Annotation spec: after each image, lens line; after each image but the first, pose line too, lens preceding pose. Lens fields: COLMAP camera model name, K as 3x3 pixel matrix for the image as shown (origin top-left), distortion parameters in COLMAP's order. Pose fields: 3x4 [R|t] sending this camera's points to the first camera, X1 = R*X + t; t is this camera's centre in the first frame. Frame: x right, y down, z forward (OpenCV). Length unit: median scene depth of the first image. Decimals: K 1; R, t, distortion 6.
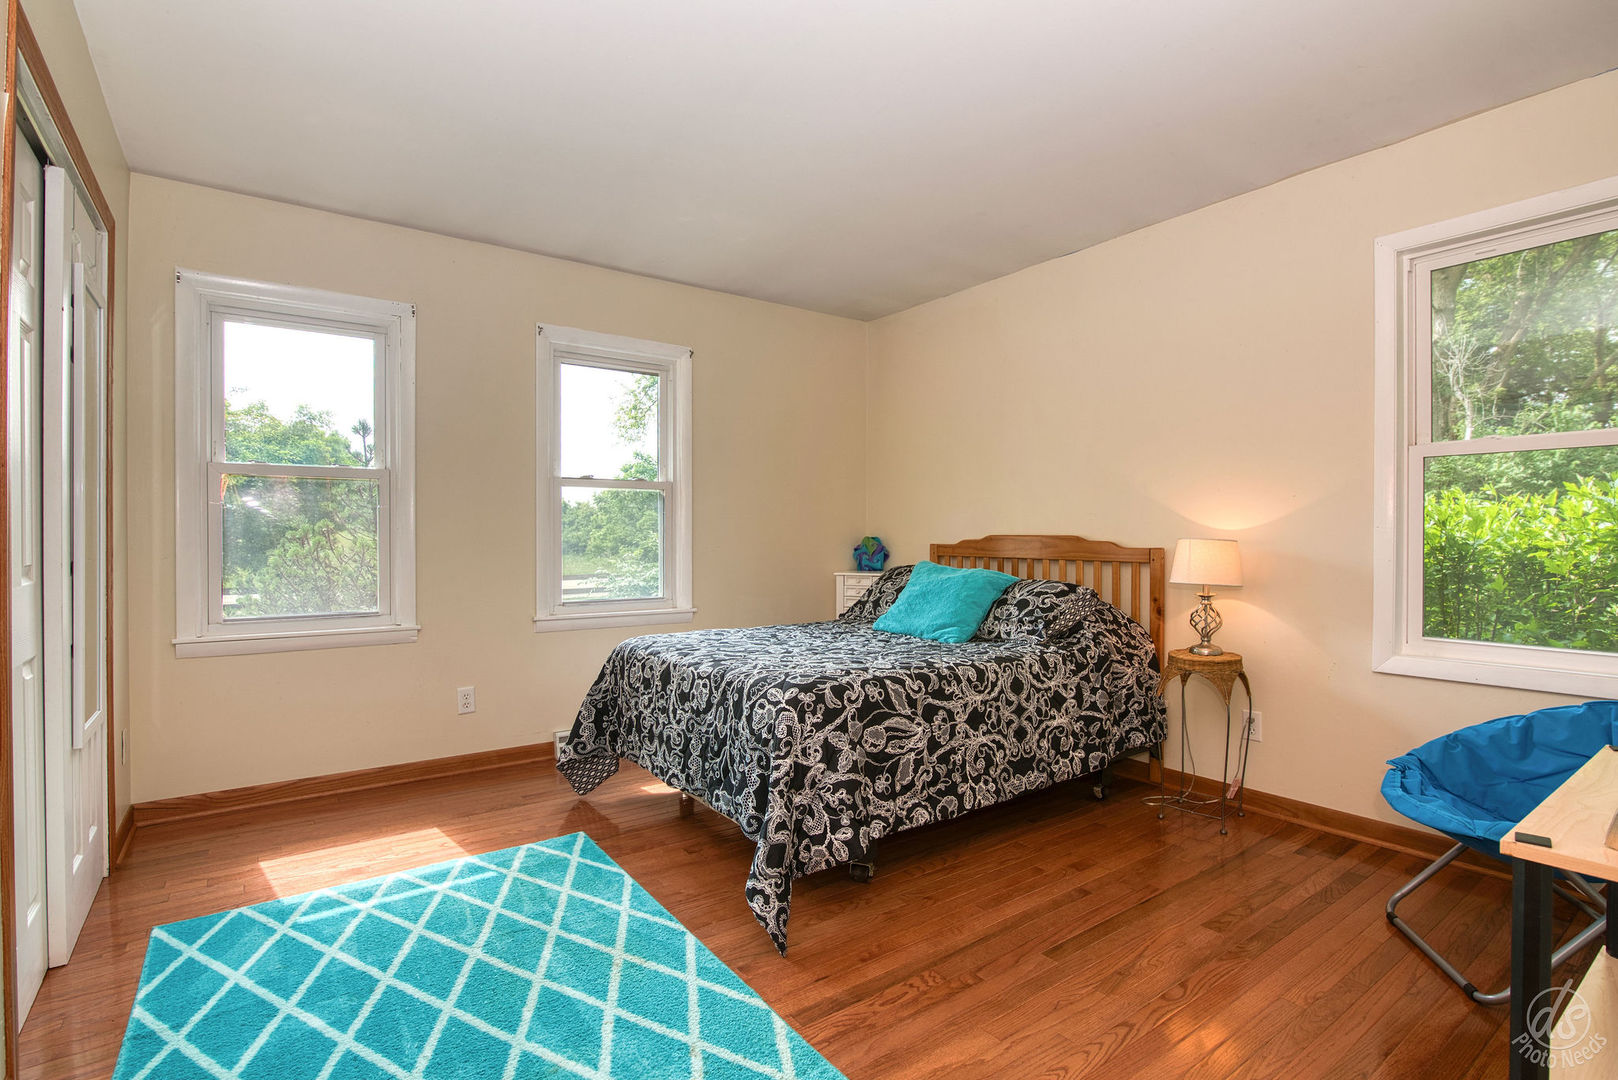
lens RADIAL K [[752.1, 0, 806.9], [0, 752.1, 534.9], [0, 0, 1]] dist [-0.022759, 0.000032]
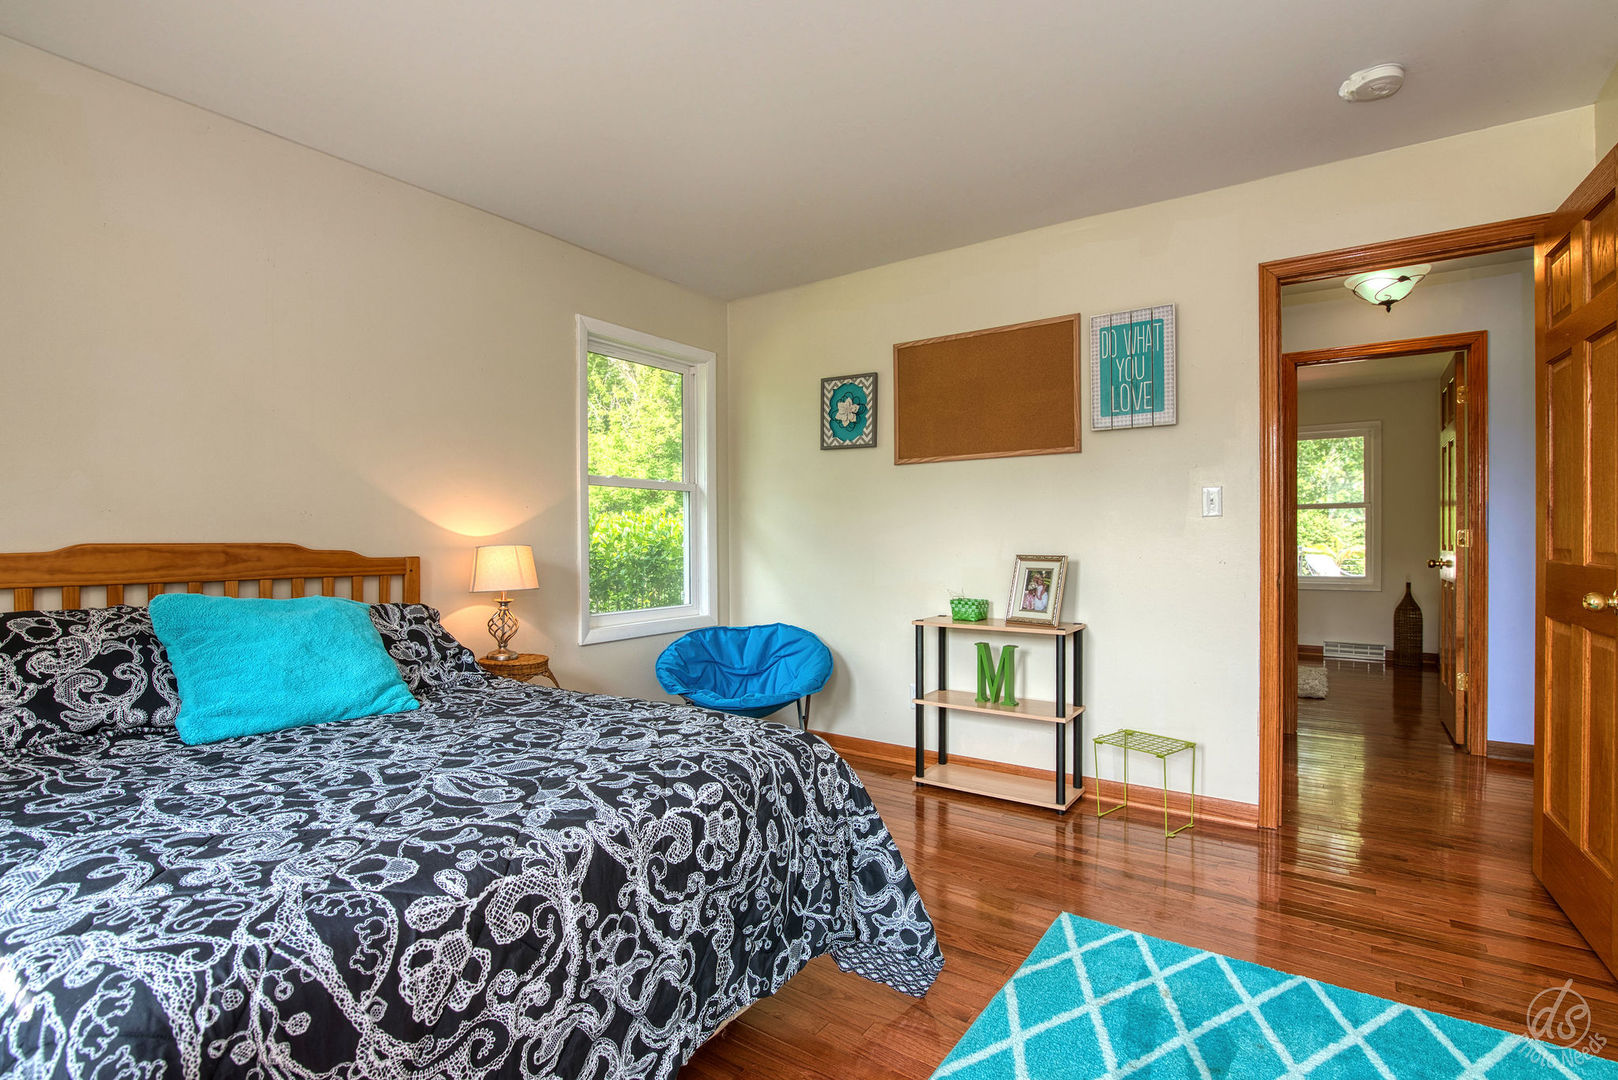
lens RADIAL K [[752.1, 0, 806.9], [0, 752.1, 534.9], [0, 0, 1]] dist [-0.022759, 0.000032]
pose [[-0.311874, 0.008547, 0.950085, -0.566601], [0.002977, 0.999963, -0.008019, -0.001181], [-0.950119, 0.000328, -0.311888, 0.926658]]
